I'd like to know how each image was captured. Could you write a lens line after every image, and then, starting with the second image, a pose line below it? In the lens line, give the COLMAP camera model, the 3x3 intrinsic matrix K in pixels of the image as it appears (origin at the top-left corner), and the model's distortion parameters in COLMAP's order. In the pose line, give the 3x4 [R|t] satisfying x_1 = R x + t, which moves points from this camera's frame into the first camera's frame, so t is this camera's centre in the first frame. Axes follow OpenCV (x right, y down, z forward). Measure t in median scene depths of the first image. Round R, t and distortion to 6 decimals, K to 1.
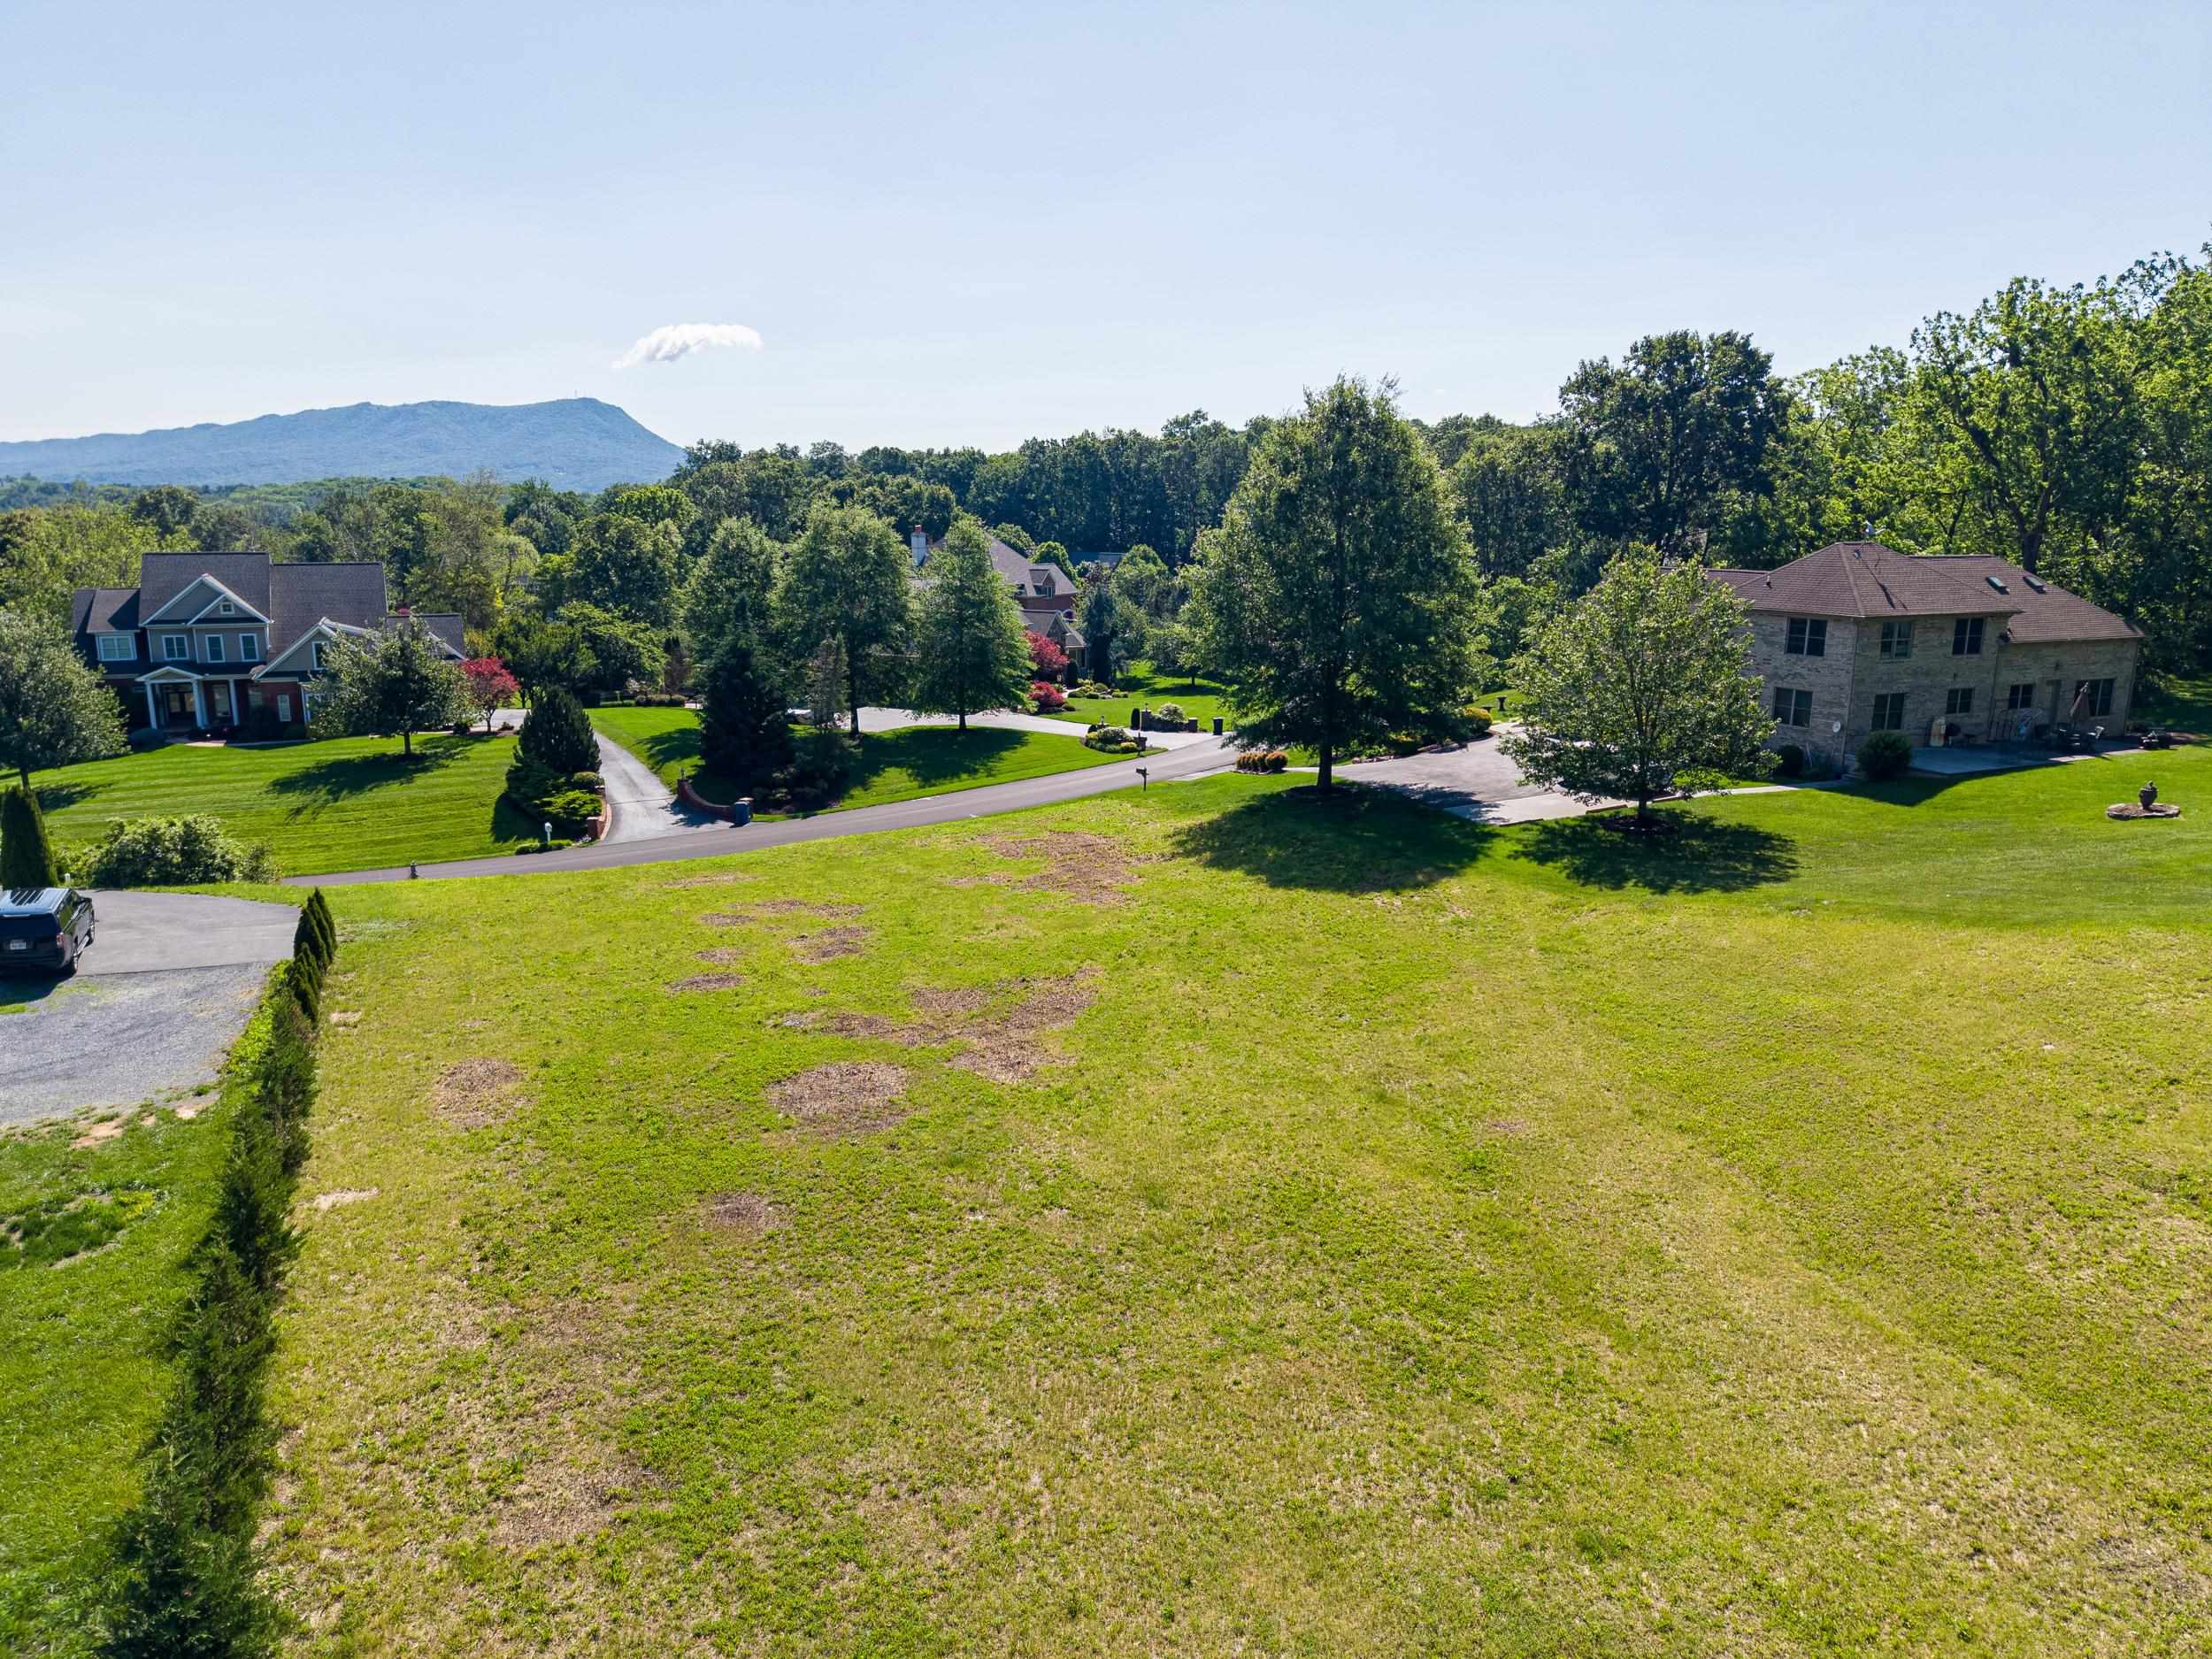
lens RADIAL K [[1477.4, 0, 1106.0], [0, 1477.4, 829.5], [0, 0, 1]] dist [0.032119, -0.030103]
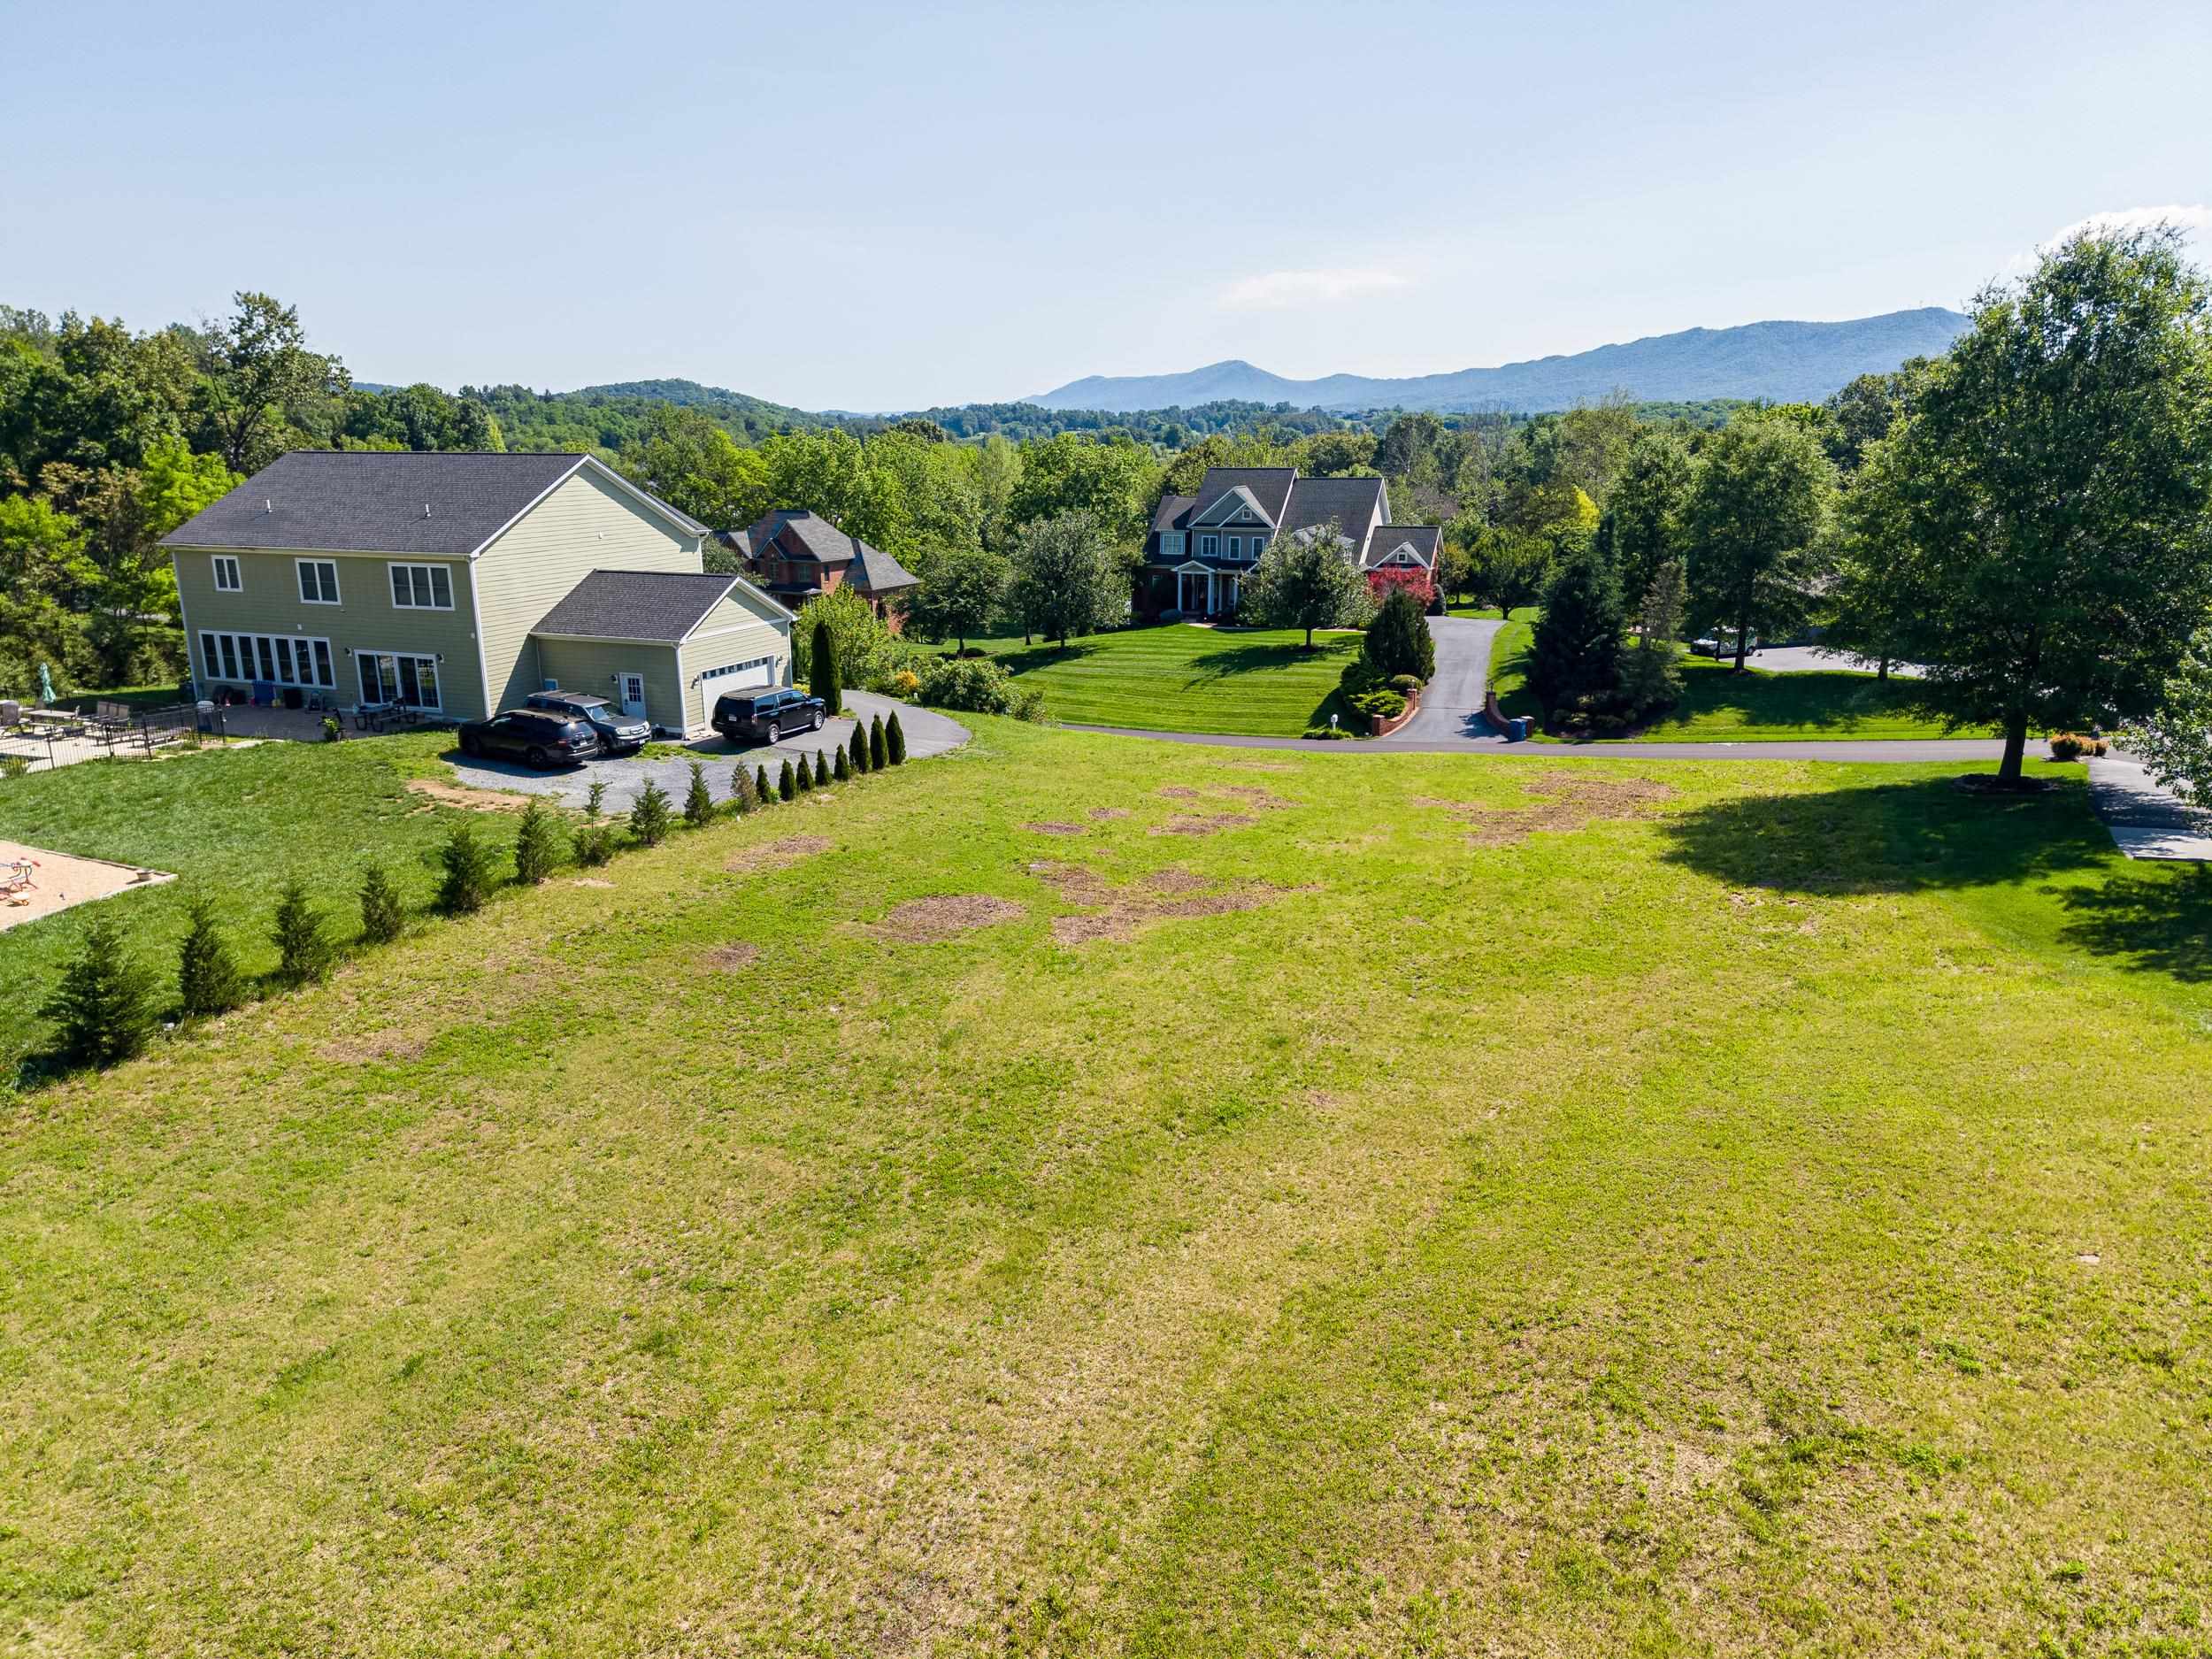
lens RADIAL K [[1477.4, 0, 1106.0], [0, 1477.4, 829.5], [0, 0, 1]] dist [0.032119, -0.030103]
pose [[0.688748, 0.178945, -0.702570, 0.490311], [-0.144212, 0.983511, 0.109126, -0.025364], [0.710513, 0.026159, 0.703197, 0.172355]]
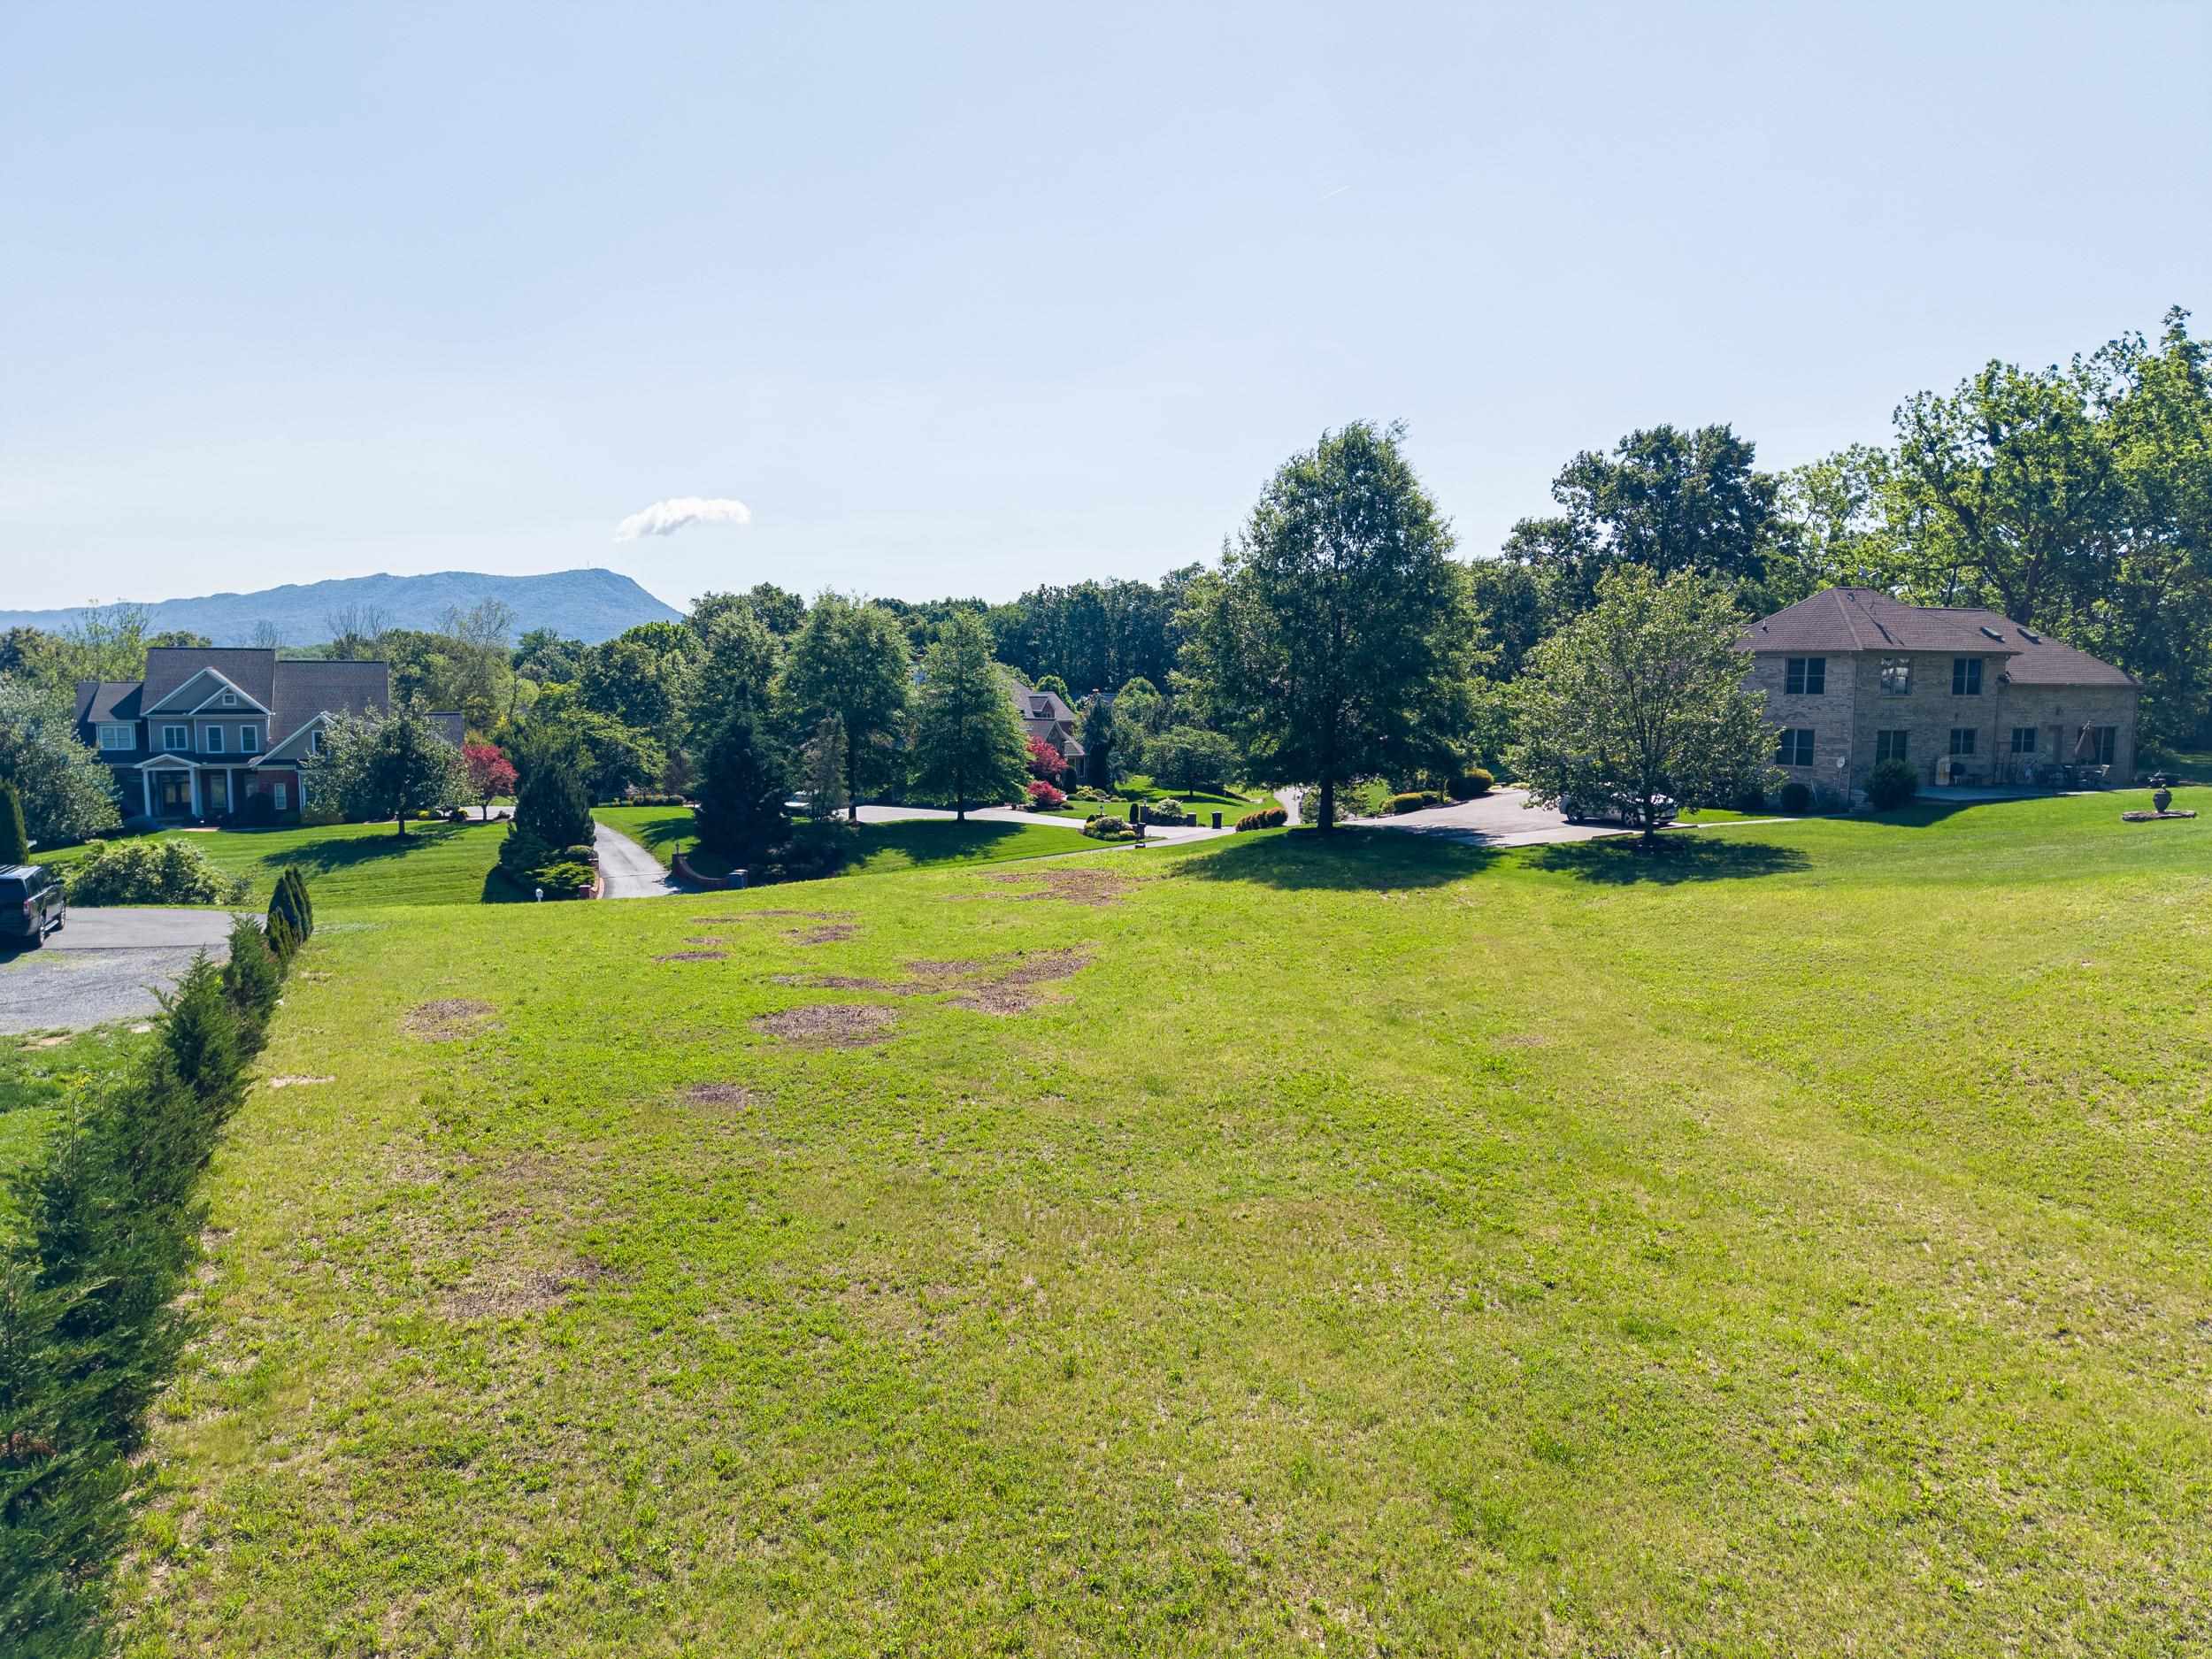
lens RADIAL K [[1477.4, 0, 1106.0], [0, 1477.4, 829.5], [0, 0, 1]] dist [0.032119, -0.030103]
pose [[0.999999, 0.000379, 0.001159, -0.000438], [-0.000250, 0.994014, -0.109253, 0.106062], [-0.001193, 0.109252, 0.994013, 0.023809]]
